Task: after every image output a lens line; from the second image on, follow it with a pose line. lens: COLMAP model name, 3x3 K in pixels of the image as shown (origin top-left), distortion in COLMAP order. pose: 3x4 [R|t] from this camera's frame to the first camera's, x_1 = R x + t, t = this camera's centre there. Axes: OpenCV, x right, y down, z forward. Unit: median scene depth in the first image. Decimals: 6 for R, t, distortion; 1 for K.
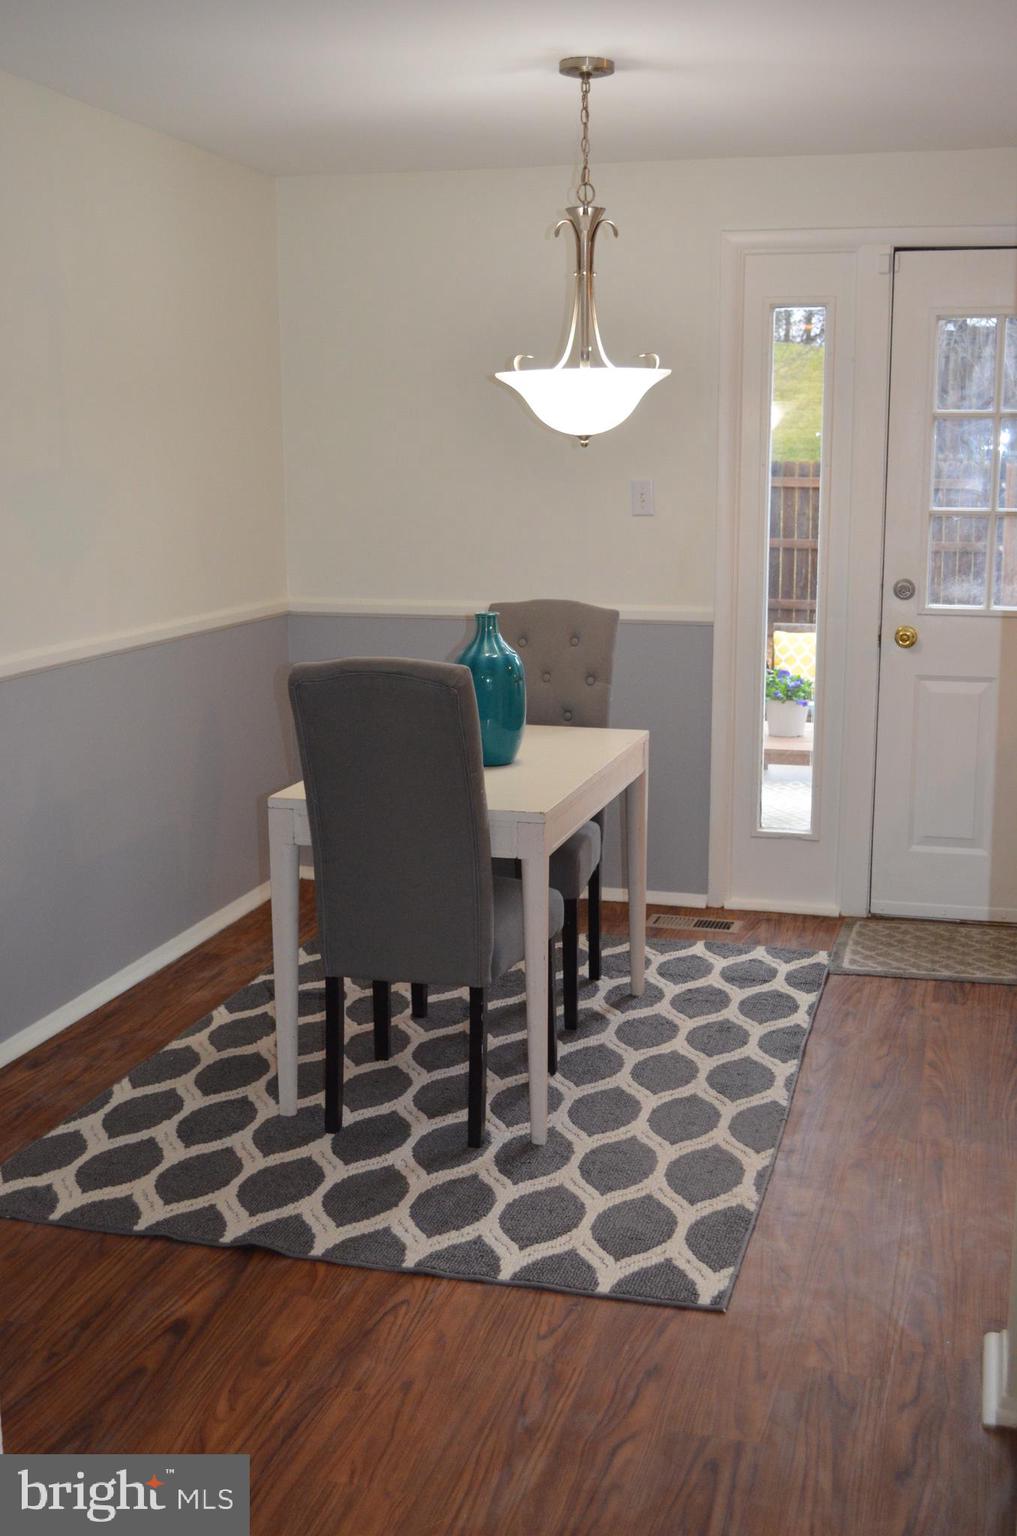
lens RADIAL K [[1694.4, 0, 510.8], [0, 1694.4, 763.5], [0, 0, 1]] dist [-0.066011, 0.000000]
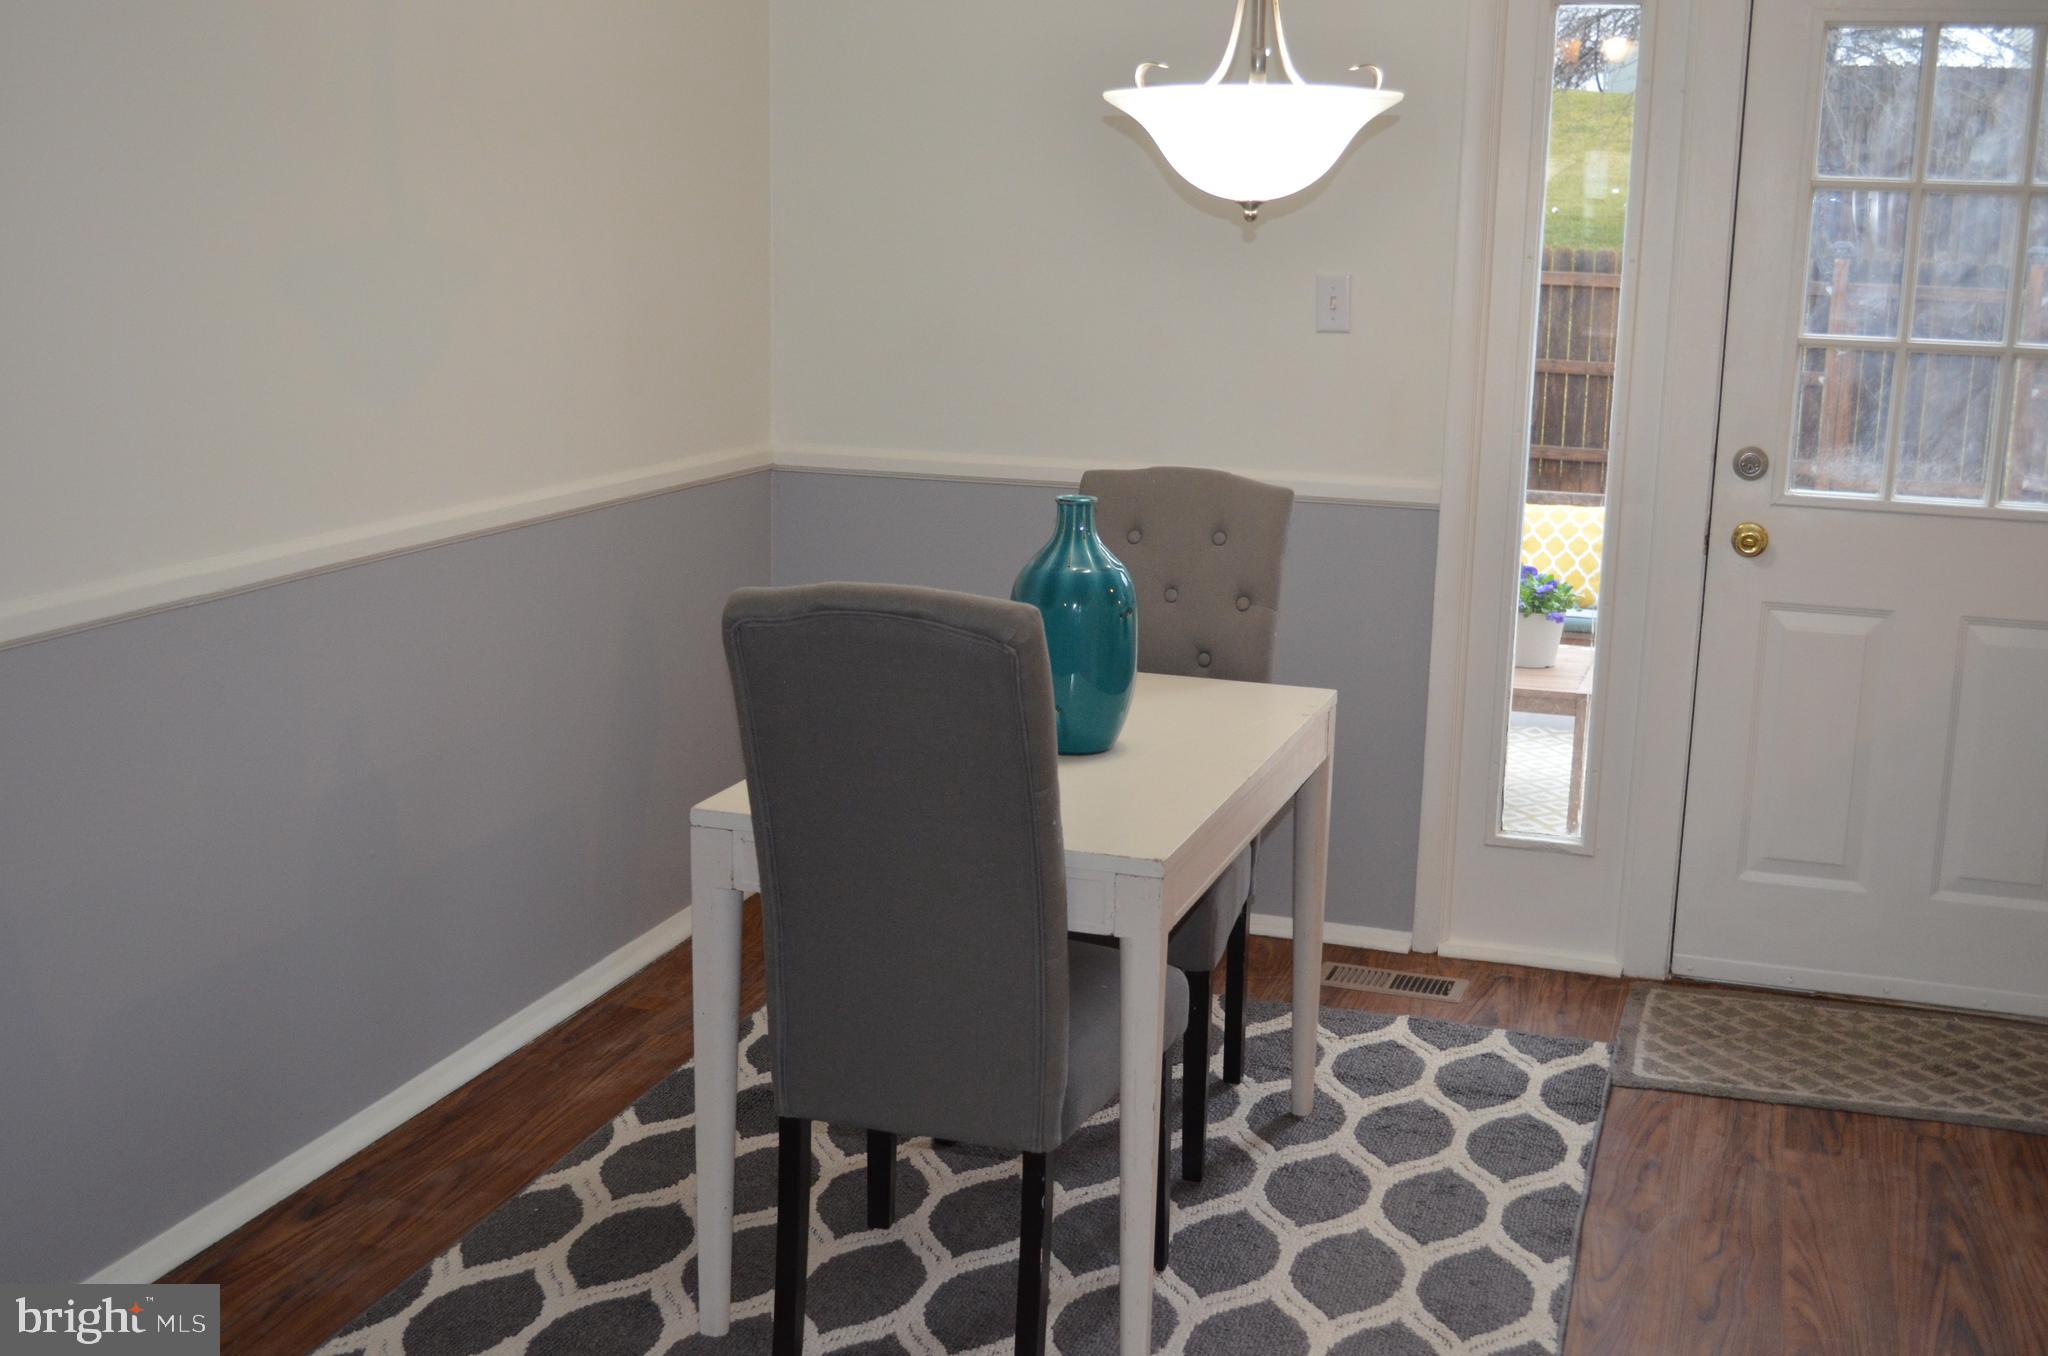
lens RADIAL K [[2259.2, 0, 1021.5], [0, 2259.2, 685.7], [0, 0, 1]] dist [-0.066011, 0.000000]
pose [[0.998625, 0.033178, -0.040599, 0.001021], [-0.032331, 0.999249, 0.021339, -0.035131], [0.041277, -0.019997, 0.998948, 0.186545]]
